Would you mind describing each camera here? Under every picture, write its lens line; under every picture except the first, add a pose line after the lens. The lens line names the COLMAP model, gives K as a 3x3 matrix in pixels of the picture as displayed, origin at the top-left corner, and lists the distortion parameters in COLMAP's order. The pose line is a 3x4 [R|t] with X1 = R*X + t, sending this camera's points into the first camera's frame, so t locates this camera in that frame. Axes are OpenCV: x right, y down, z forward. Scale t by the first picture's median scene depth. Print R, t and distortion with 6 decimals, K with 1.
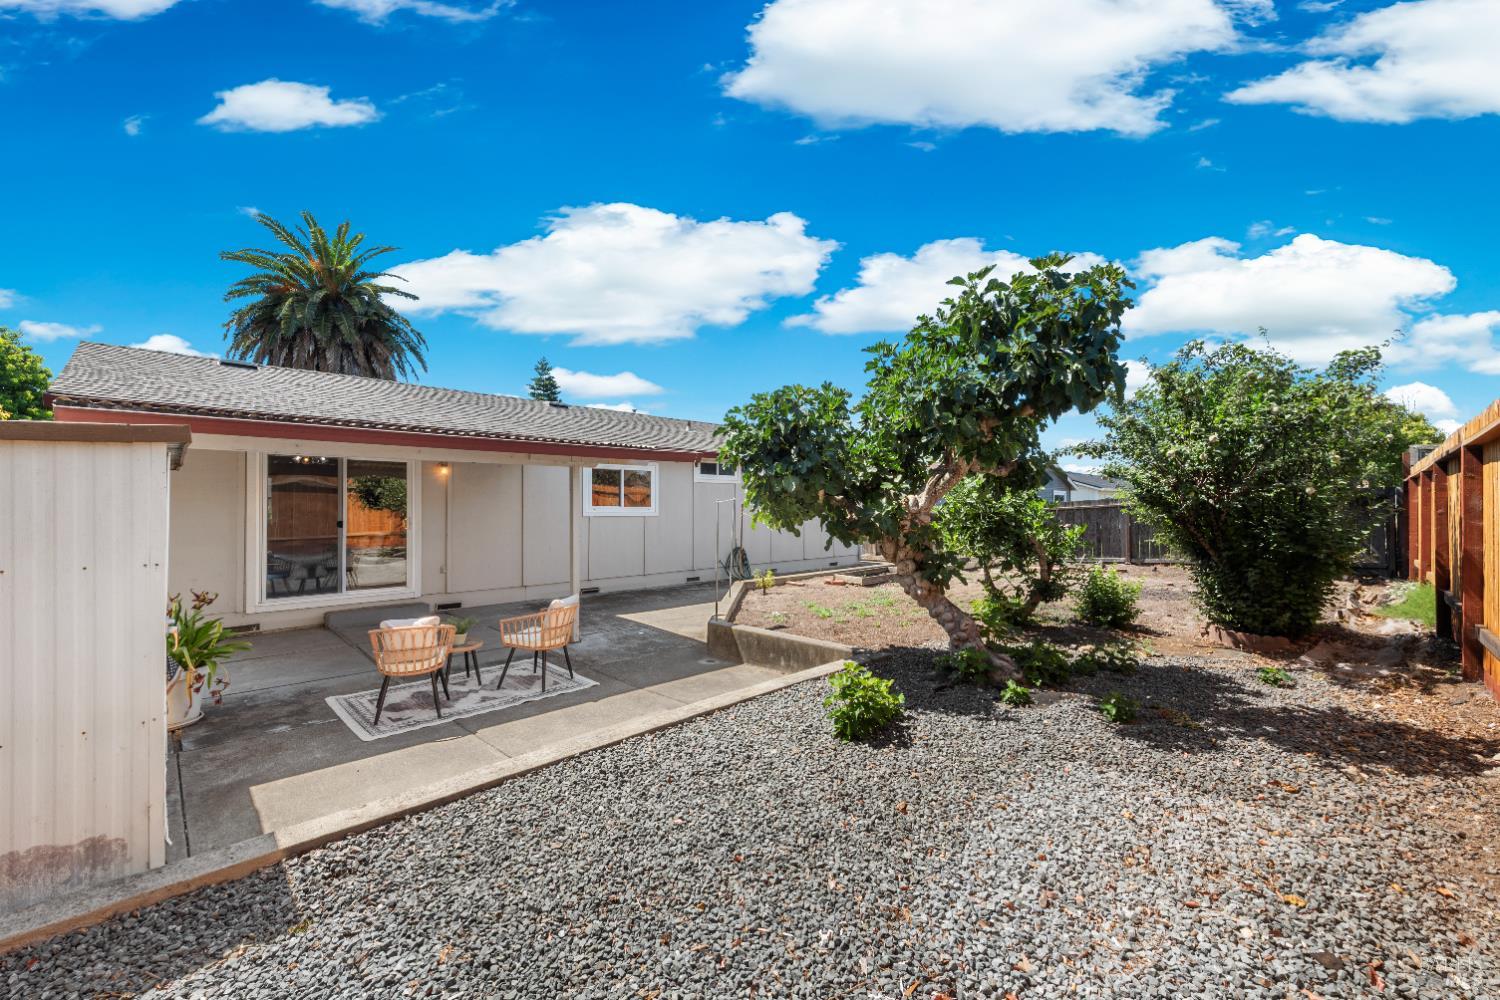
lens RADIAL K [[596.6, 0, 750.4], [0, 596.6, 503.9], [0, 0, 1]] dist [0.017610, -0.000251]
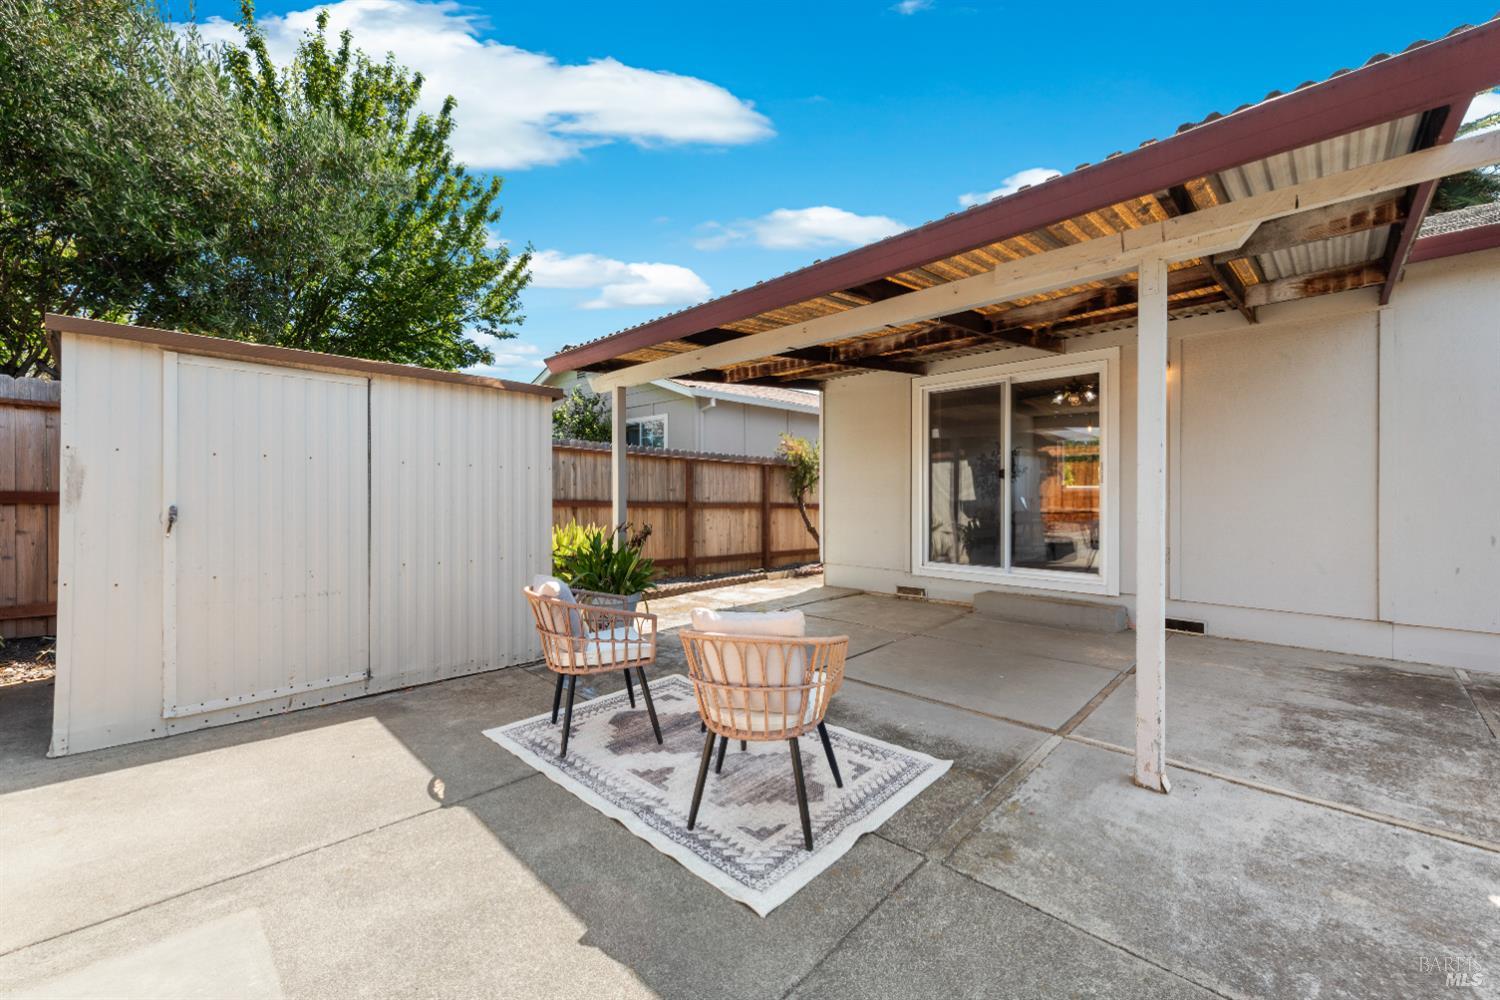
lens RADIAL K [[596.6, 0, 749.4], [0, 596.6, 494.4], [0, 0, 1]] dist [0.017610, -0.000251]
pose [[-0.018237, -0.004231, -0.999825, 0.071395], [0.013254, 0.999902, -0.004473, 0.091264], [0.999746, -0.013333, -0.018179, 1.109784]]
